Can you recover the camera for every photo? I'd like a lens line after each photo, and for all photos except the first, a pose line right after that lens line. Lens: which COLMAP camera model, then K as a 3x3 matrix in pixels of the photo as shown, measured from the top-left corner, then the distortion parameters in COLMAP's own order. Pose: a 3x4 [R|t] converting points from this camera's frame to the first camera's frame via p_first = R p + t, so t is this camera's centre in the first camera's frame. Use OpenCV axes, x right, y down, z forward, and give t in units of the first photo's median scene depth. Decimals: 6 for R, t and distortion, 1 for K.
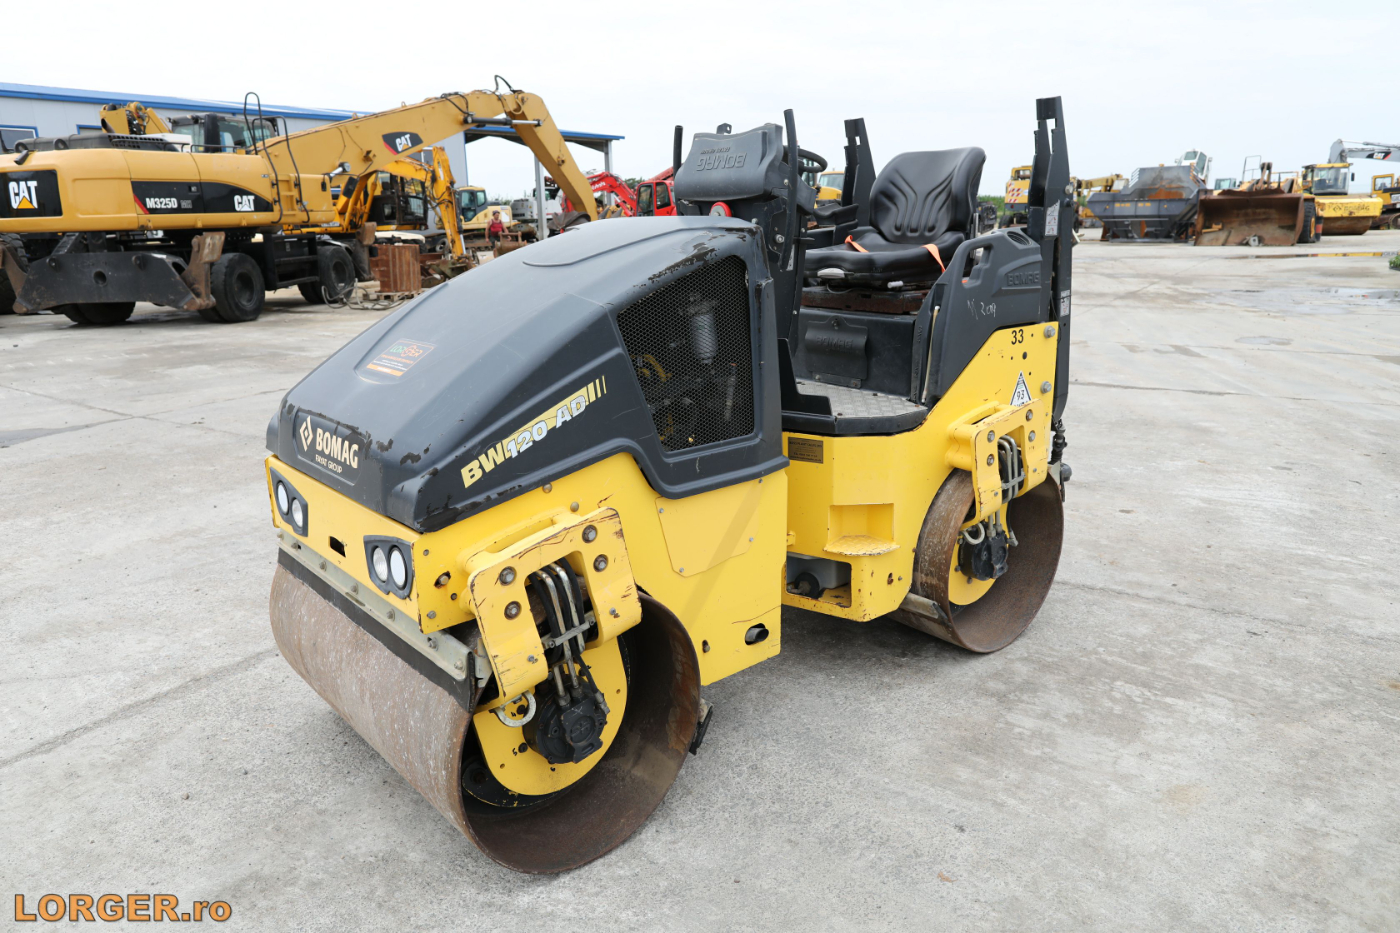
lens RADIAL K [[954.9, 0, 700.0], [0, 954.9, 466.5], [0, 0, 1]] dist [-0.059242, 0.060927]
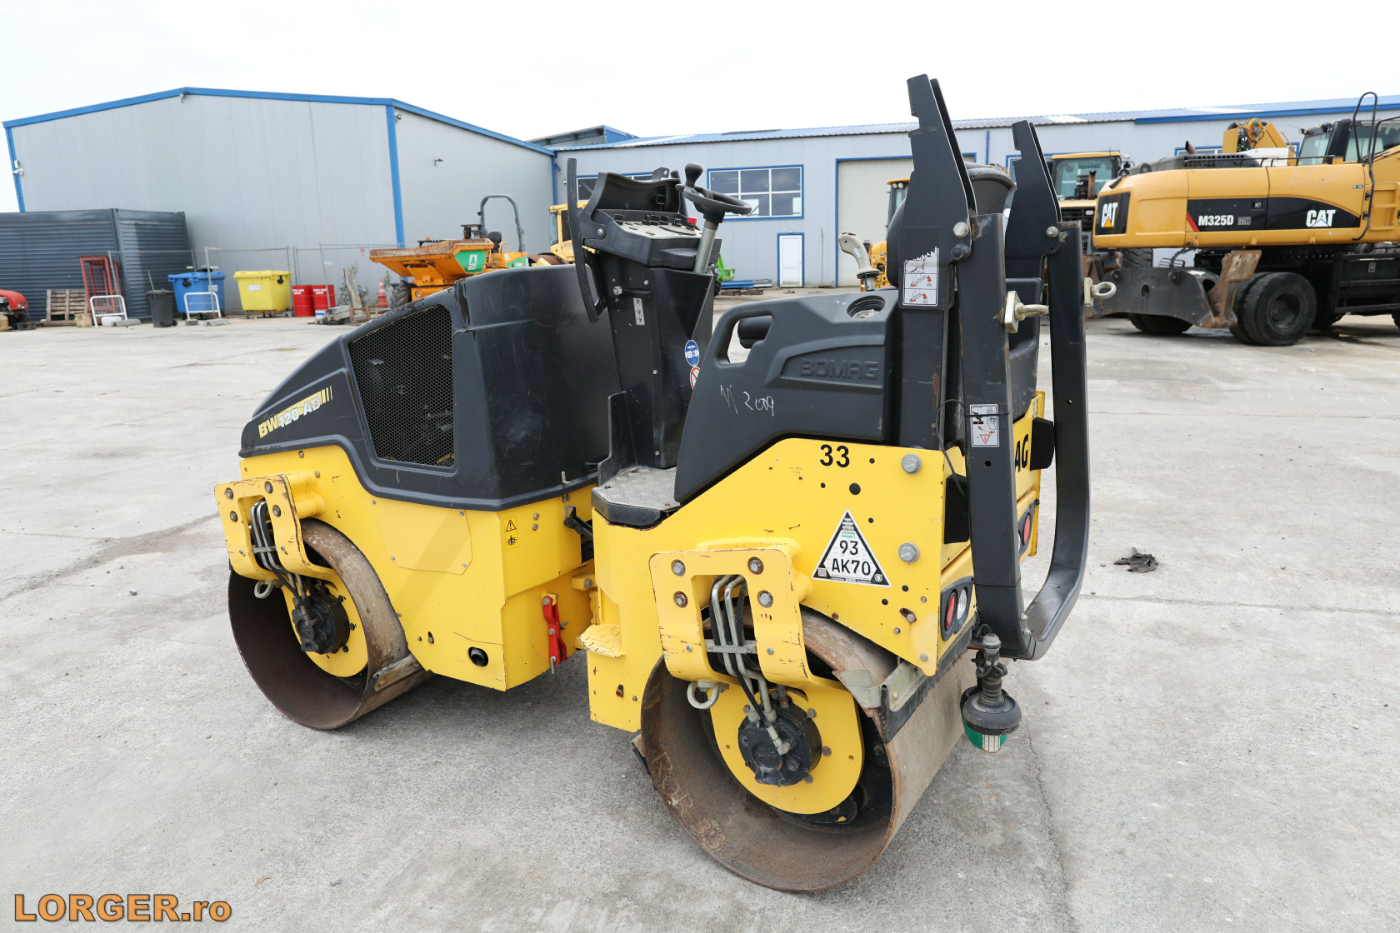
lens RADIAL K [[954.9, 0, 700.0], [0, 954.9, 466.5], [0, 0, 1]] dist [-0.059242, 0.060927]
pose [[0.342925, 0.220088, -0.913216, 0.216681], [-0.228215, 0.962559, 0.146282, -0.049041], [0.911219, 0.158246, 0.380313, 0.159702]]
